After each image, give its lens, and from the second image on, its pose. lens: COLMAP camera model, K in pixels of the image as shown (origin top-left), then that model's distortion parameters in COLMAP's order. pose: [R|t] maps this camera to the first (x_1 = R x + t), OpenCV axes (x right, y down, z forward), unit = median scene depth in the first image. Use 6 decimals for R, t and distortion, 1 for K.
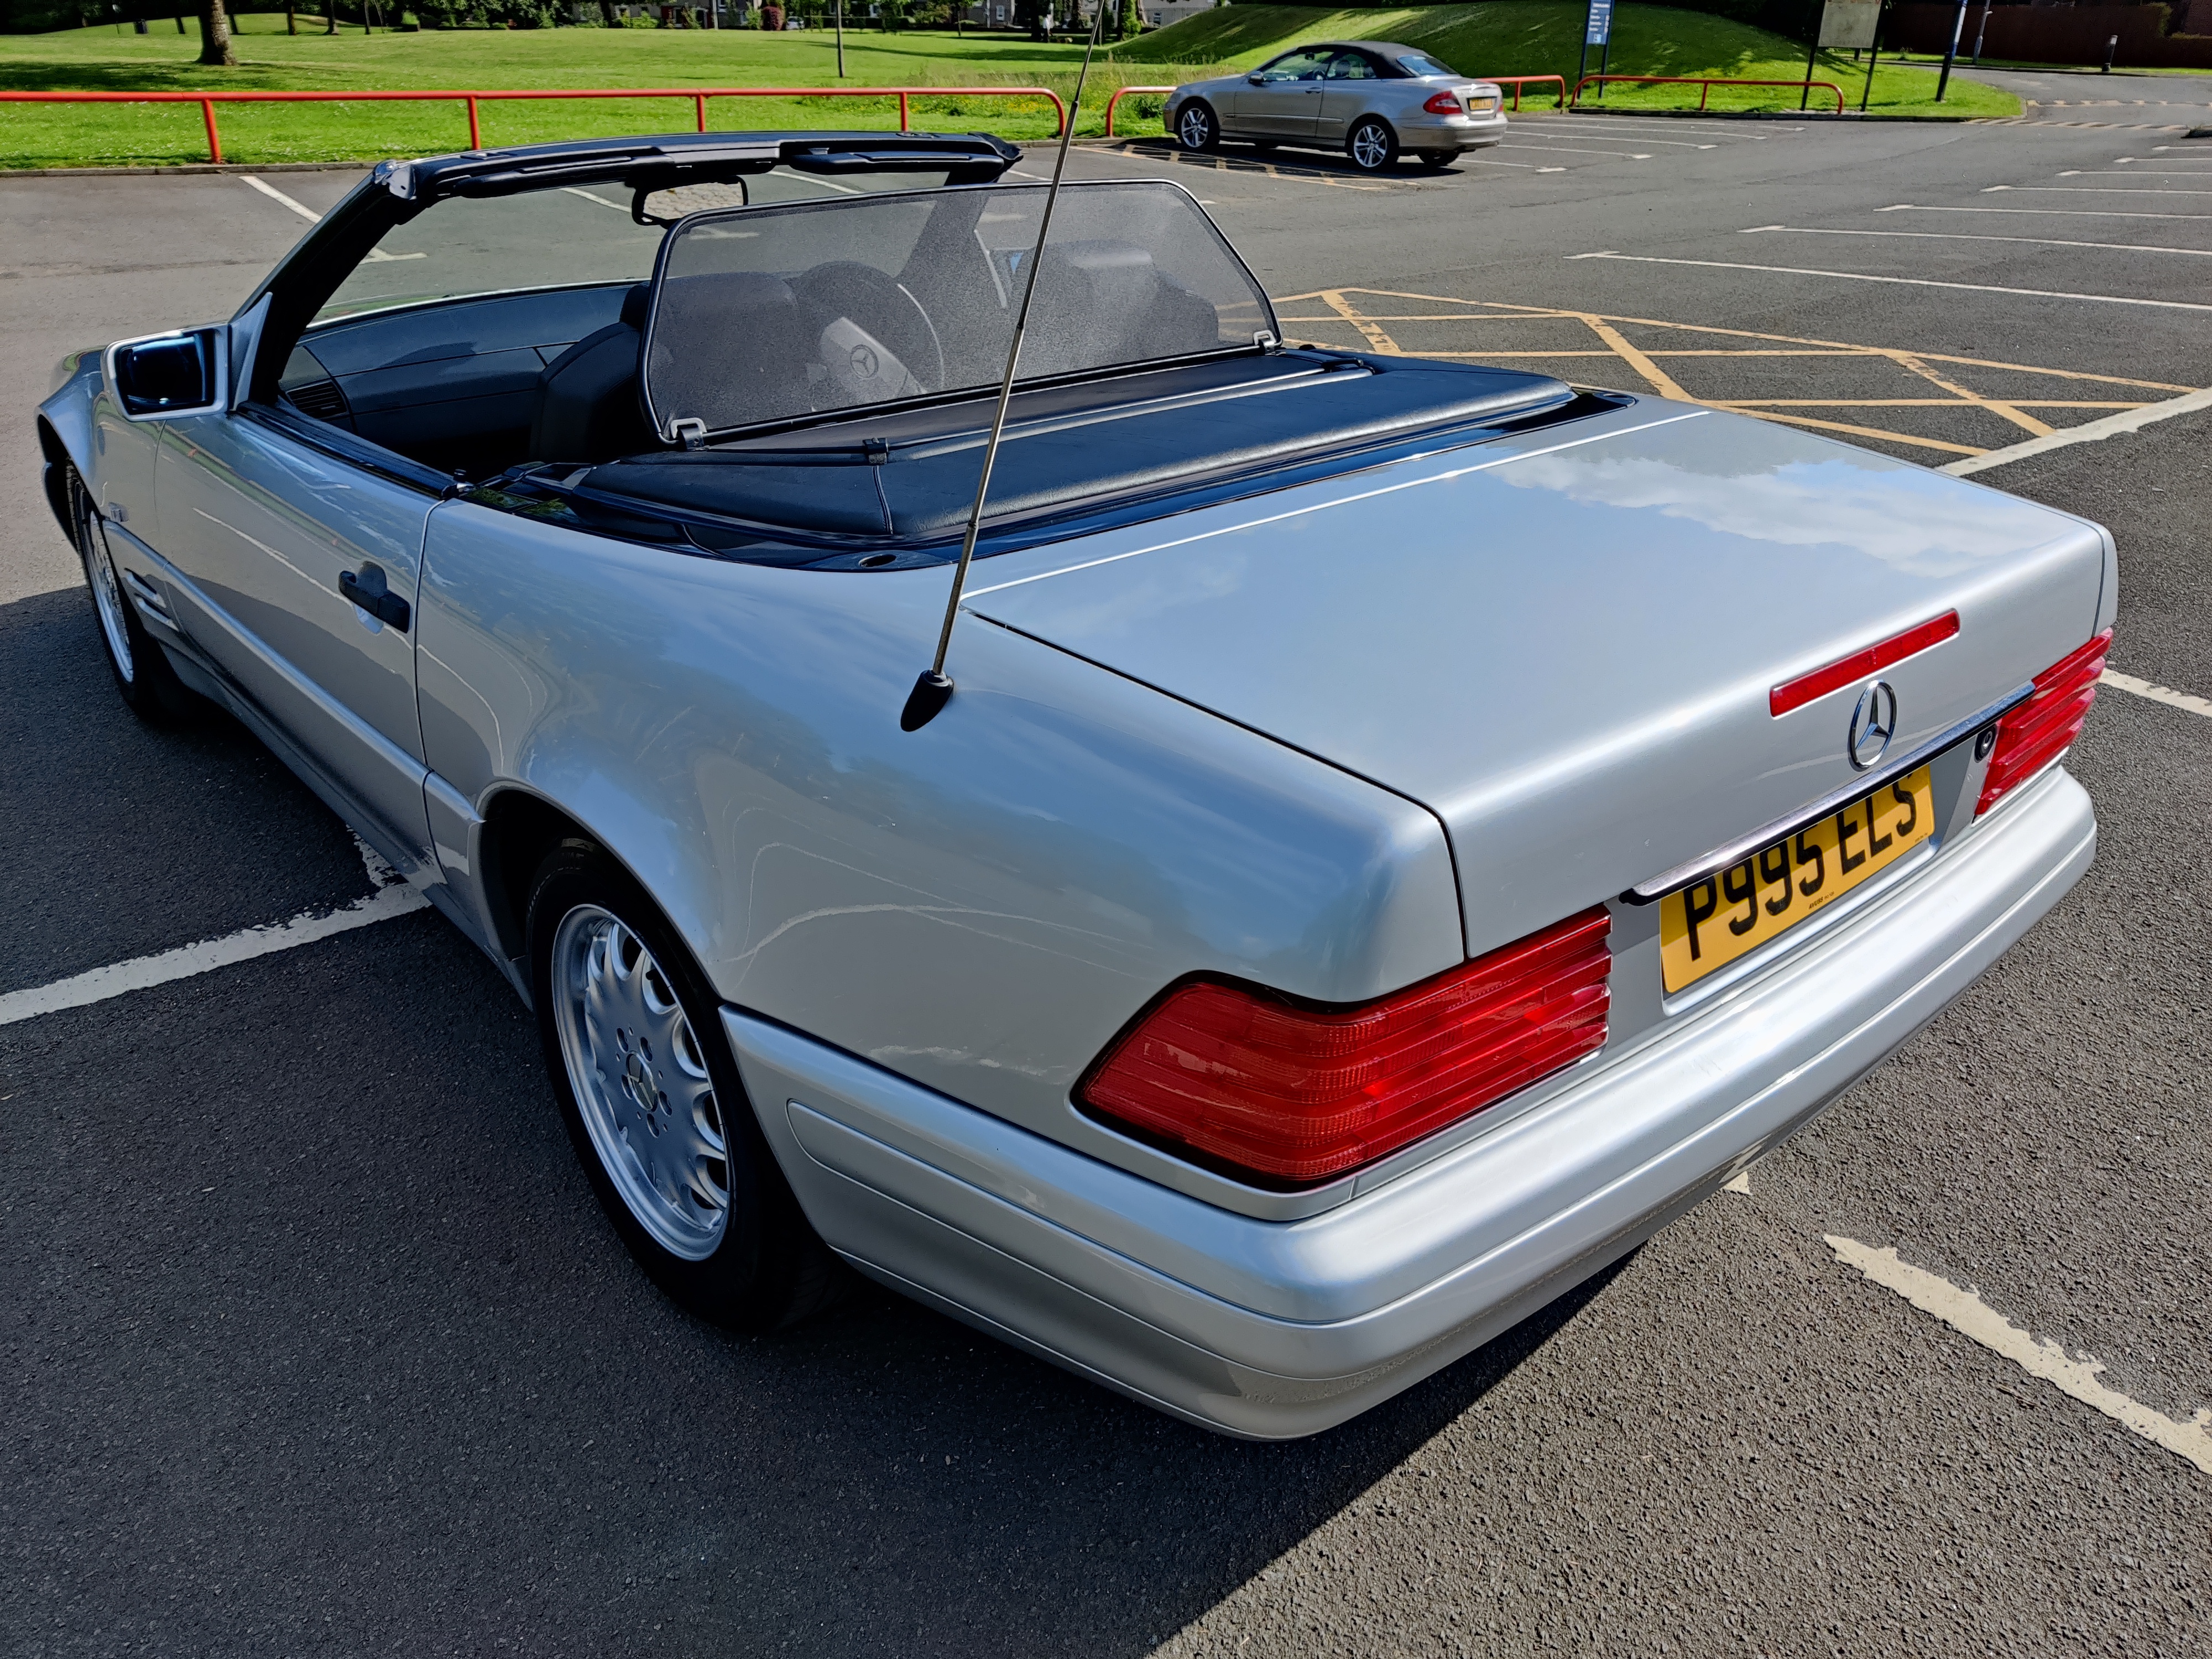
lens RADIAL K [[1733.8, 0, 1116.2], [0, 1733.8, 834.2], [0, 0, 1]] dist [-0.008402, 0.010410]
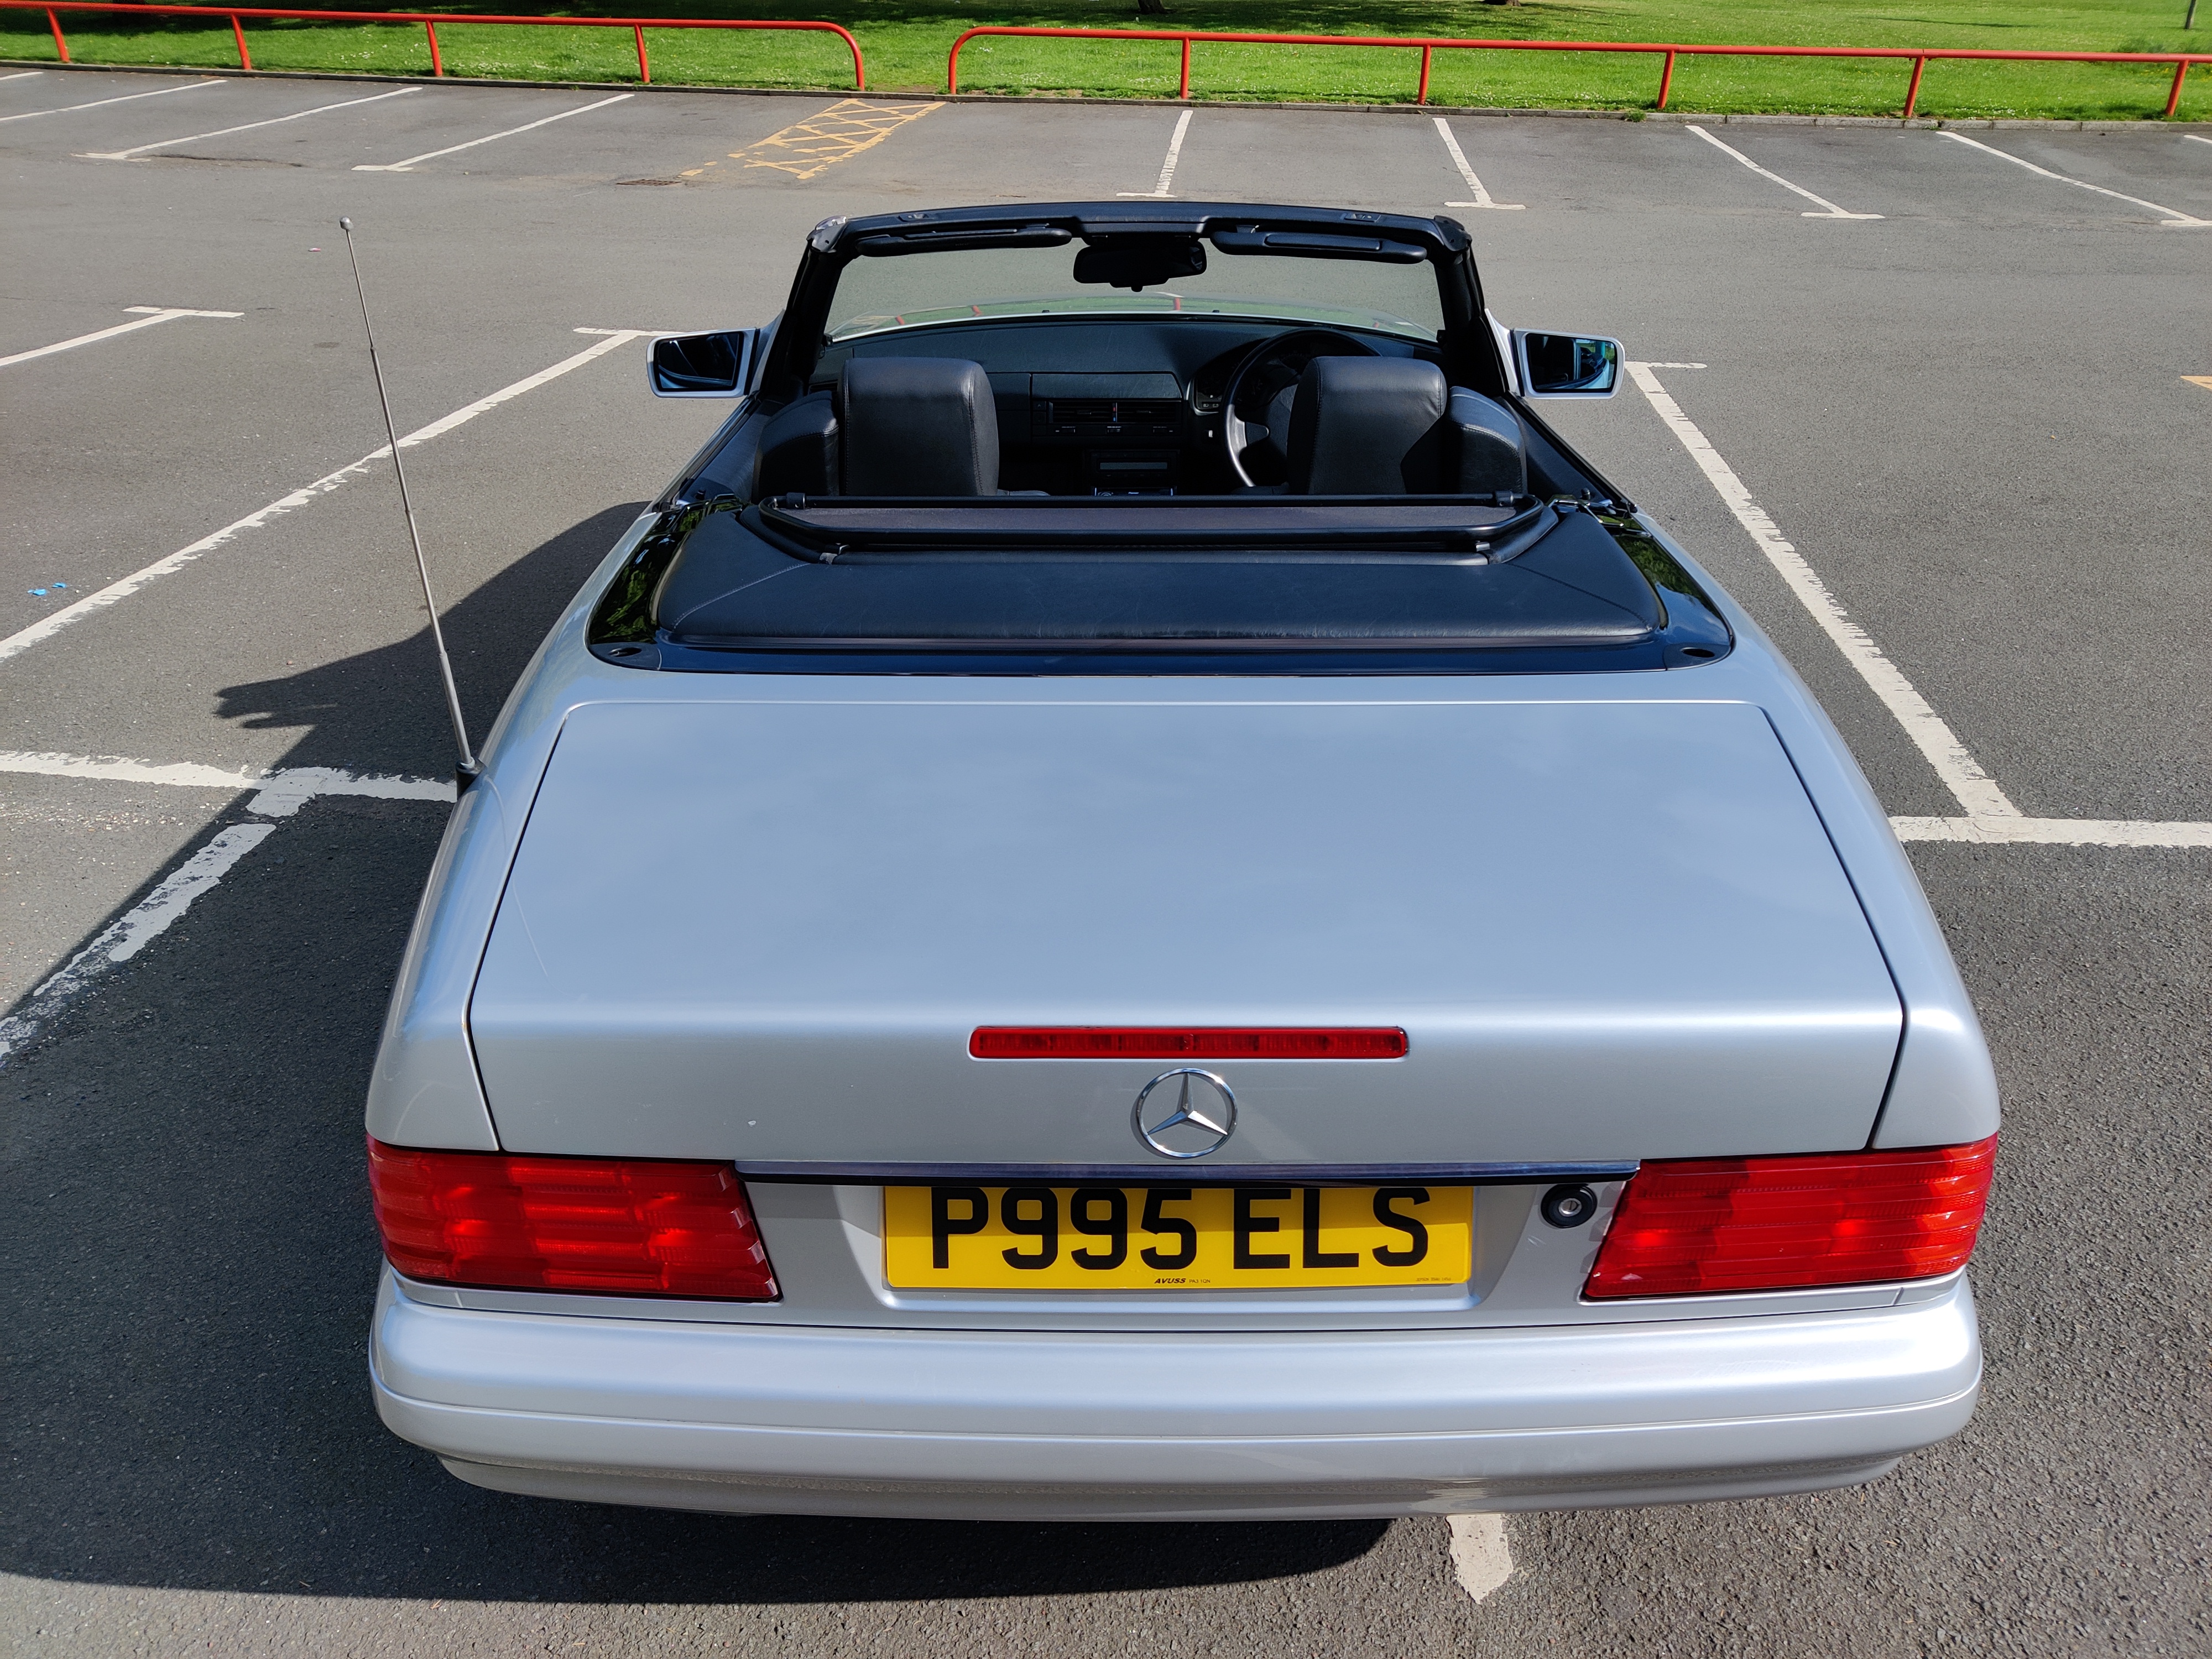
lens RADIAL K [[1733.8, 0, 1123.6], [0, 1733.8, 829.9], [0, 0, 1]] dist [-0.008402, 0.010410]
pose [[0.754478, 0.302853, -0.582273, 0.484996], [-0.280644, 0.950842, 0.130910, -0.168331], [0.593297, 0.064643, 0.802384, 0.150816]]
